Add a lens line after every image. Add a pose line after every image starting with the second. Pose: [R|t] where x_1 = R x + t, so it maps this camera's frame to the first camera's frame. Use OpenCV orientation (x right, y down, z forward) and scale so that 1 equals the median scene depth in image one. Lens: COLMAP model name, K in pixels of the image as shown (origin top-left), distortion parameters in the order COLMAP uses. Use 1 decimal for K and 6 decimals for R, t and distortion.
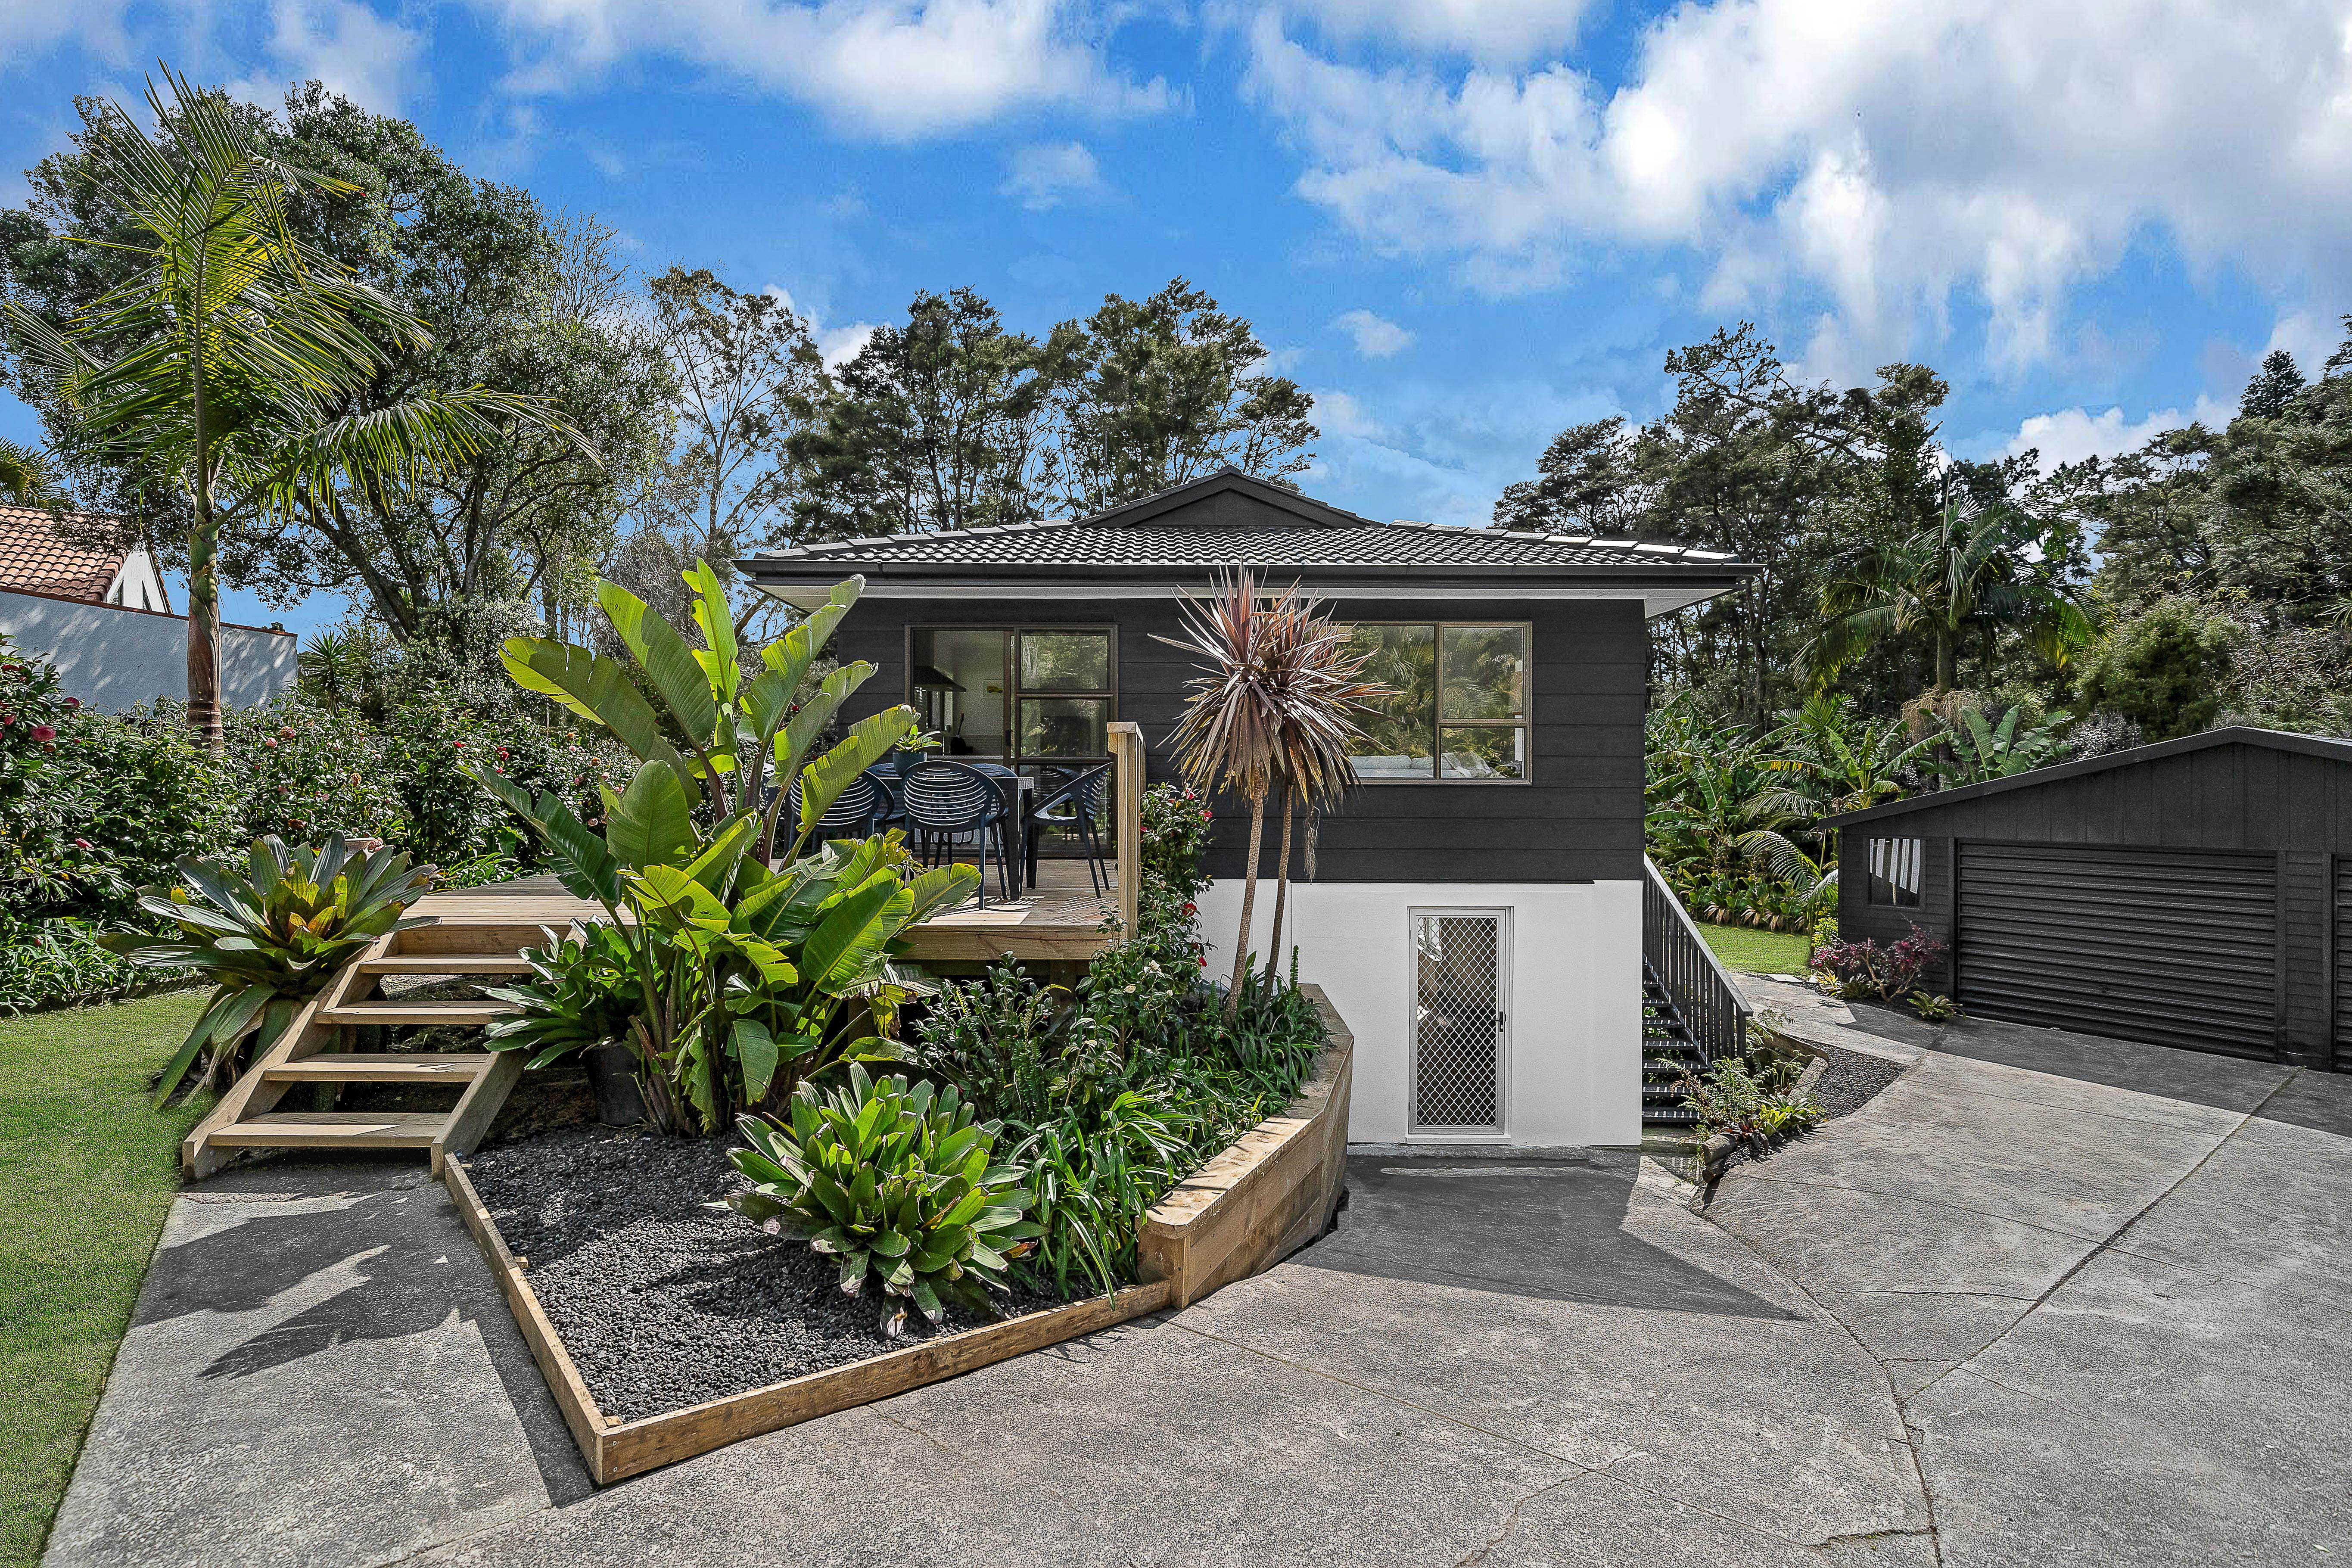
lens RADIAL K [[1093.9, 0, 1146.9], [0, 1093.9, 785.1], [0, 0, 1]] dist [0.000240, 0.000162]
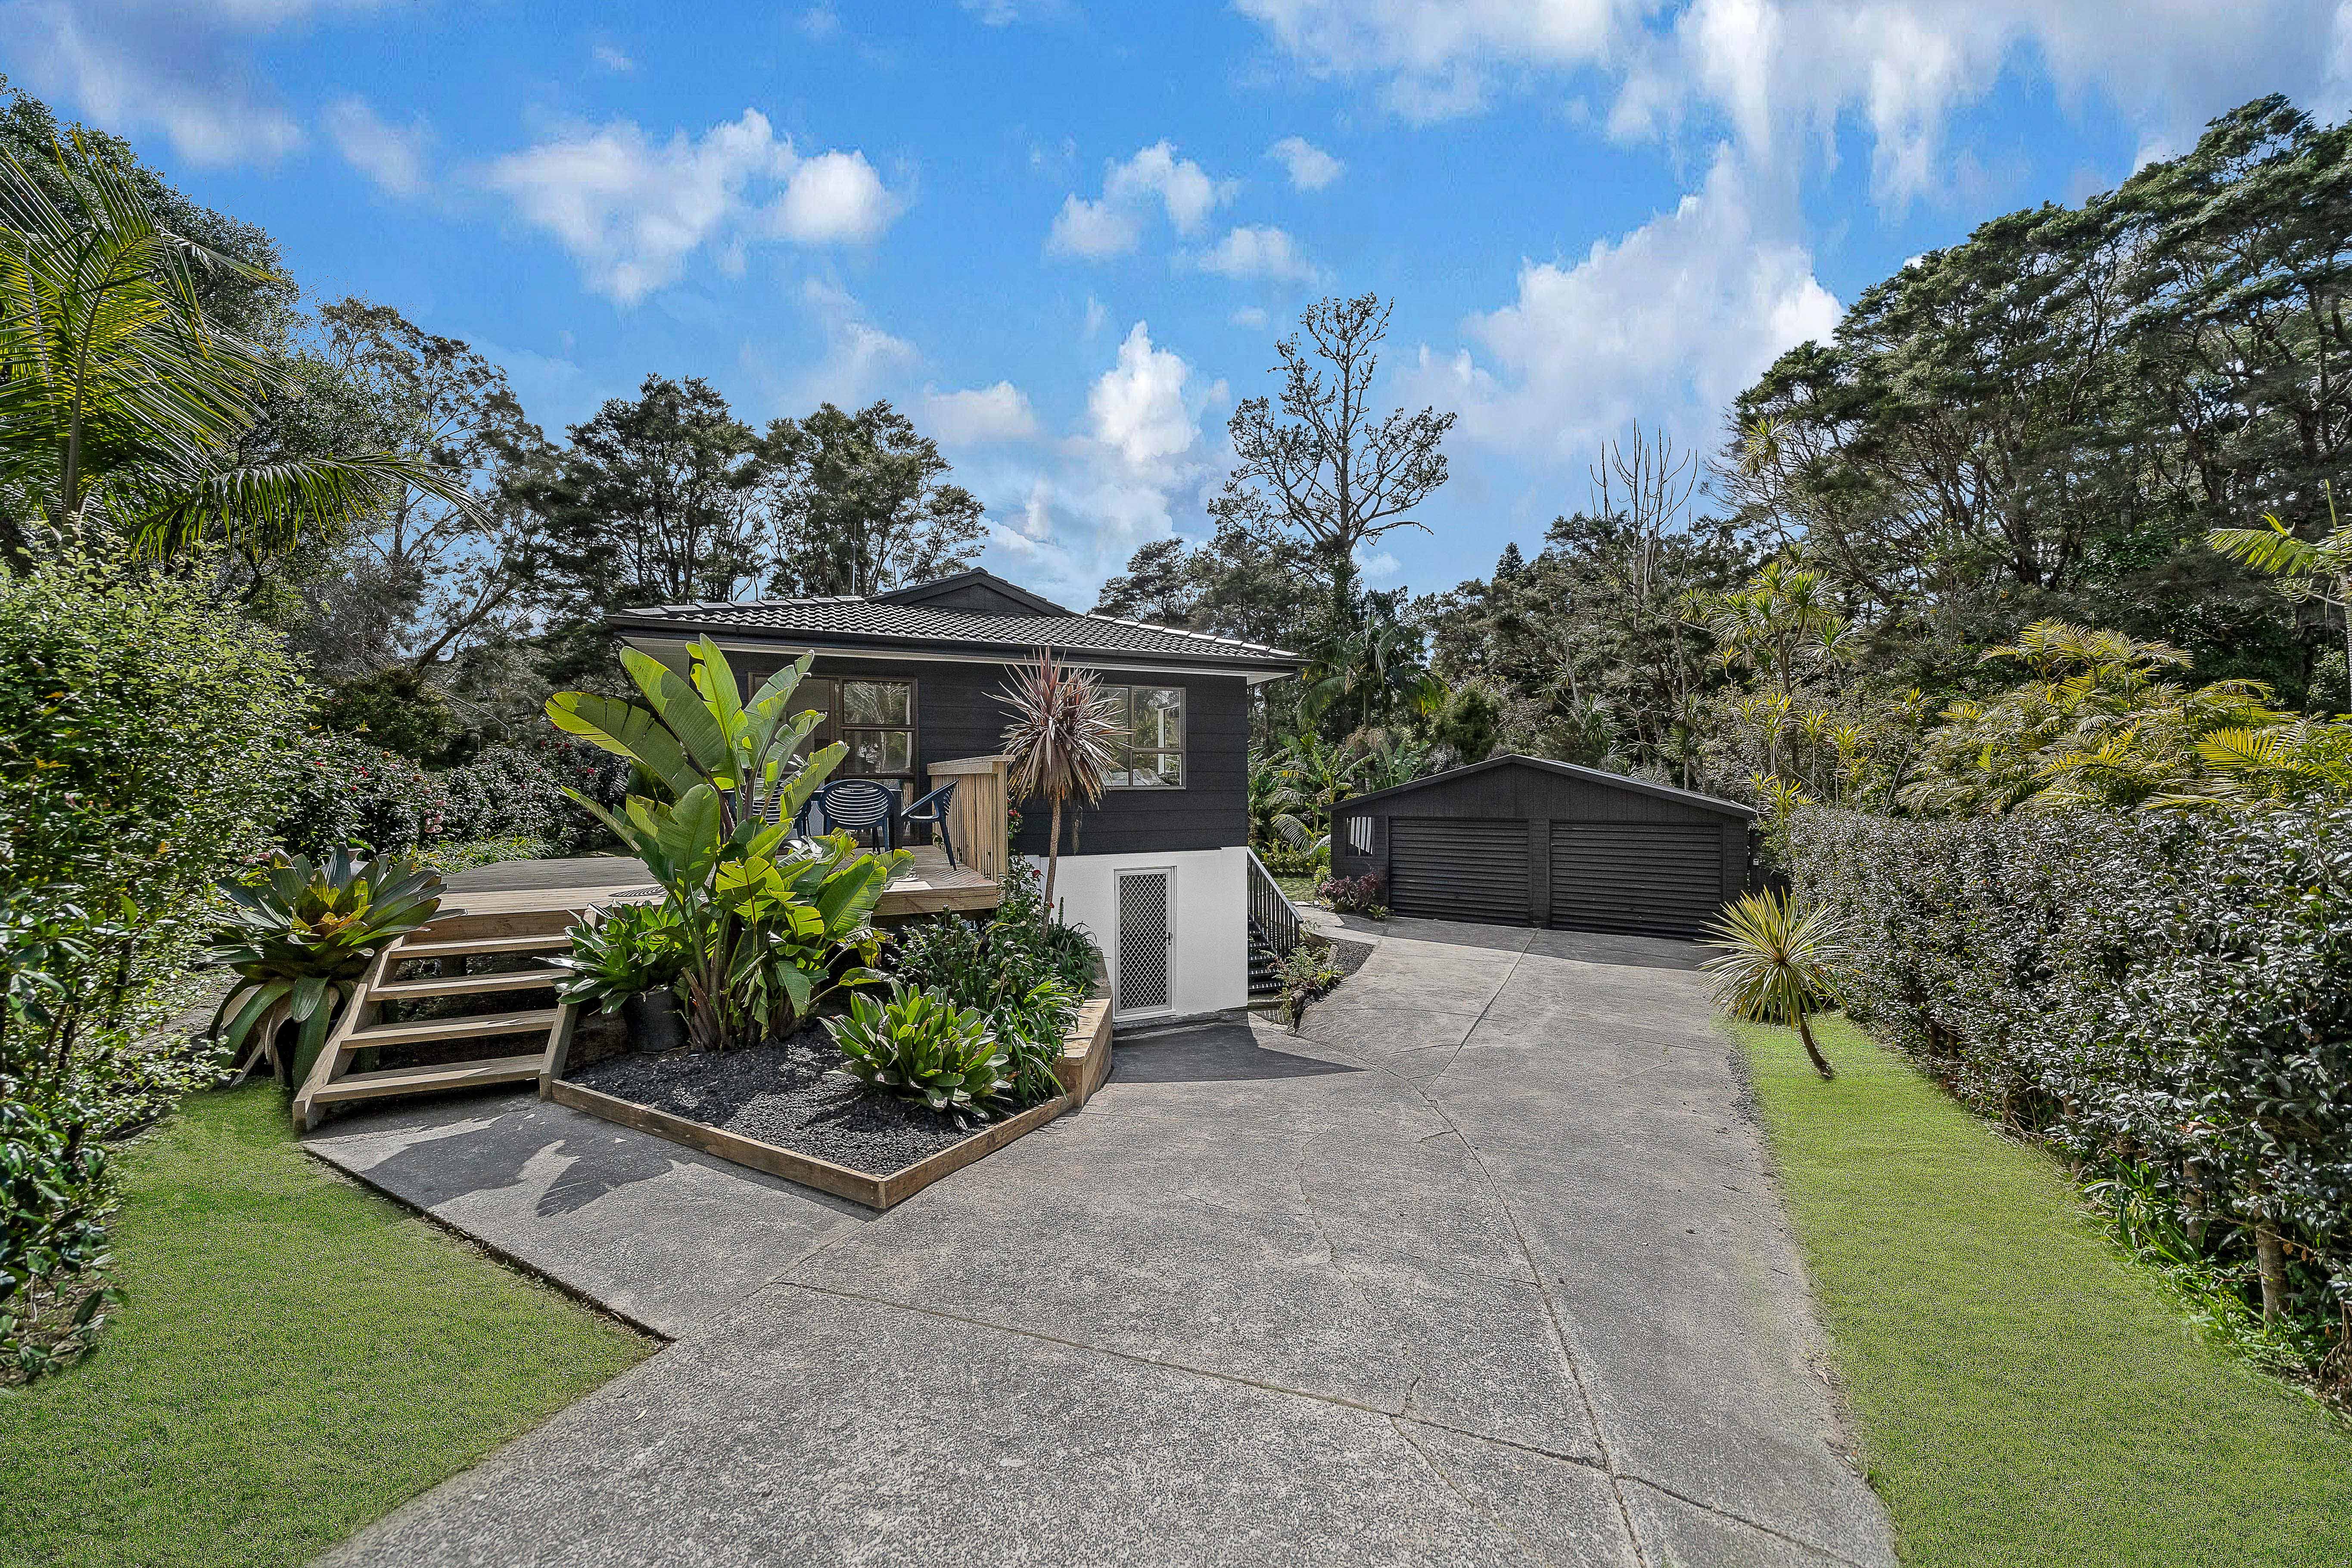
lens RADIAL K [[814.2, 0, 1171.0], [0, 814.2, 795.3], [0, 0, 1]] dist [0.000050, -0.004497]
pose [[0.917853, -0.014666, 0.396650, -0.114240], [0.010938, 0.999872, 0.011661, -0.004678], [-0.396770, -0.006364, 0.917896, -0.069545]]
